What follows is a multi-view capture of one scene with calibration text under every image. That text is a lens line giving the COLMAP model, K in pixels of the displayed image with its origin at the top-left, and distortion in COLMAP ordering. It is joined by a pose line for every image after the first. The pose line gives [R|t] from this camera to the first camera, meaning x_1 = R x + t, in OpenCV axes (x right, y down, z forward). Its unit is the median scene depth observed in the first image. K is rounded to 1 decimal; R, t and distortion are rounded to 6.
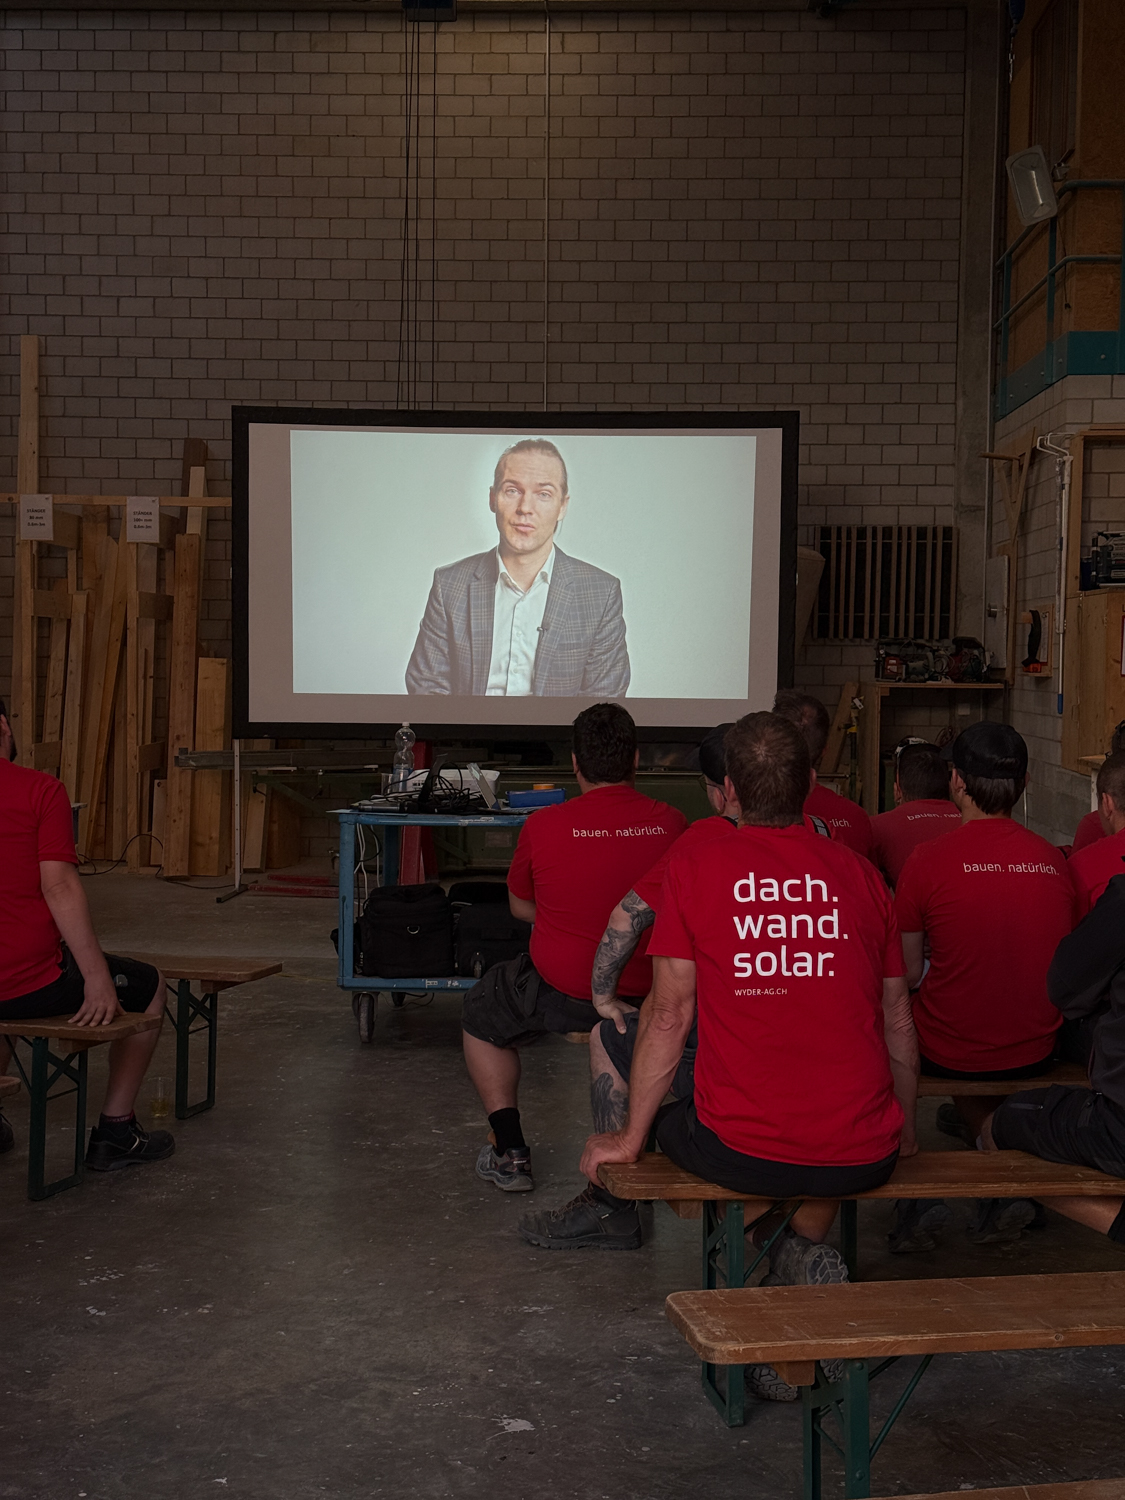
lens RADIAL K [[2036.8, 0, 562.5], [0, 2036.8, 750.0], [0, 0, 1]] dist [0.217862, -0.480832]
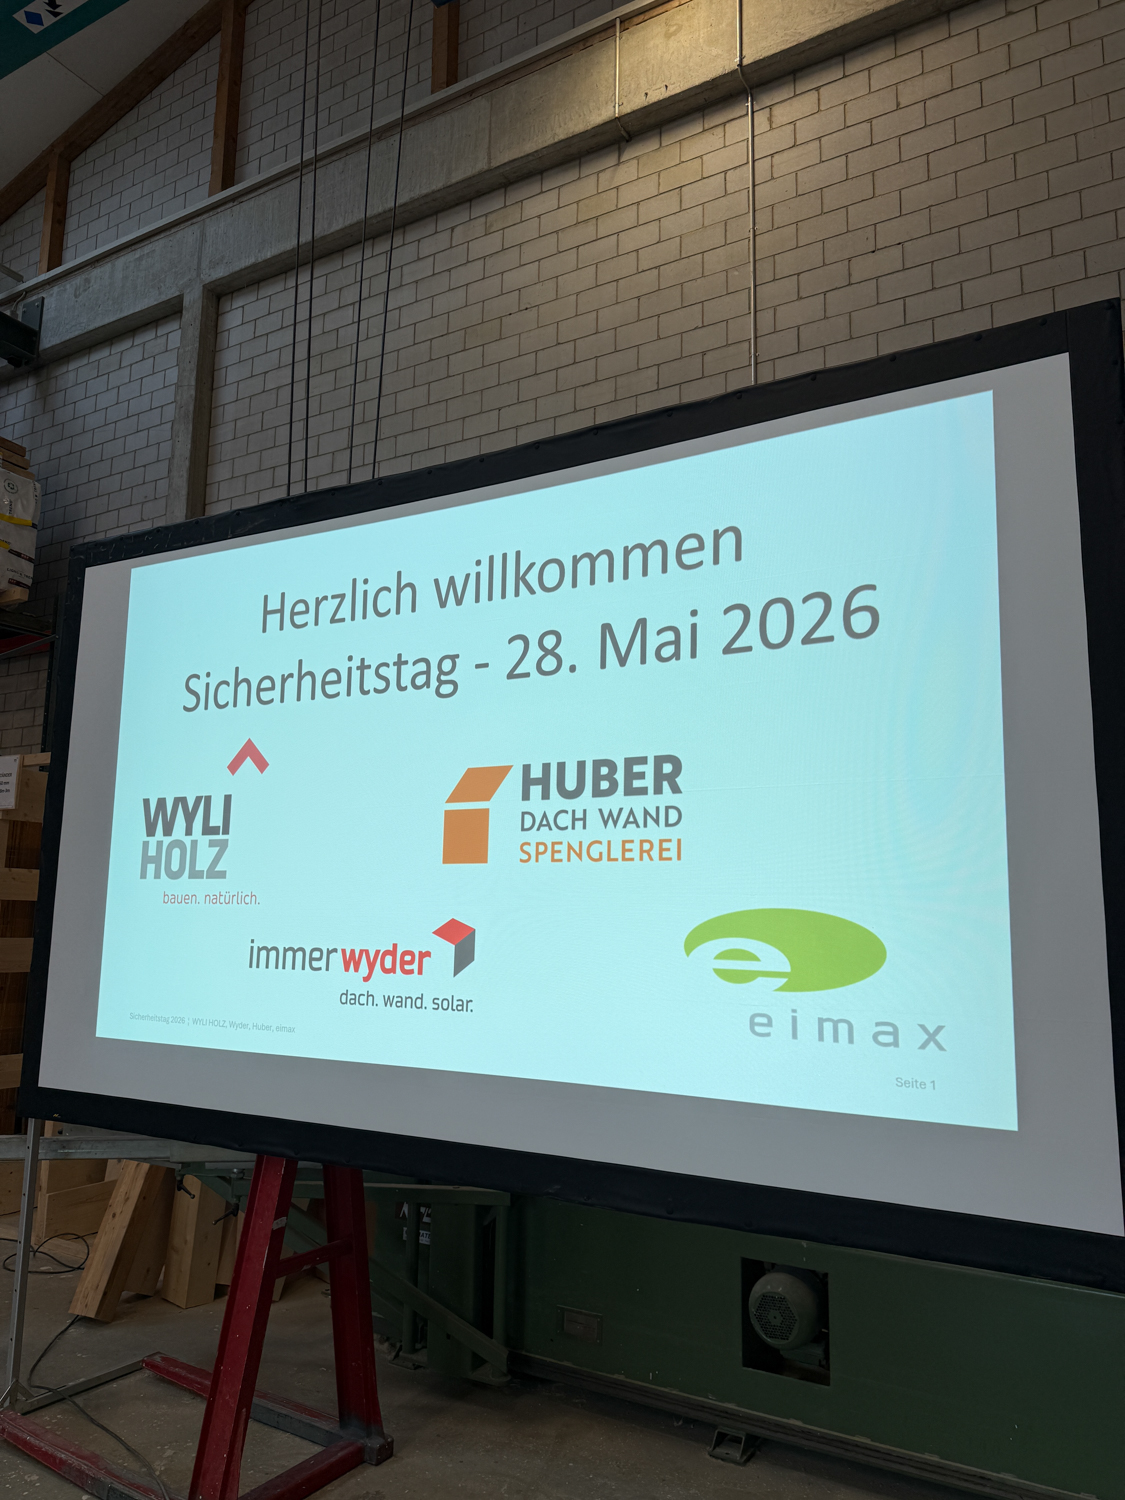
lens RADIAL K [[1059.3, 0, 562.5], [0, 1059.3, 750.0], [0, 0, 1]] dist [0.009416, -0.002143]
pose [[0.888261, -0.070170, -0.453949, 0.090312], [-0.027586, 0.978330, -0.205205, -0.040445], [0.458511, 0.194798, 0.867076, 0.679989]]
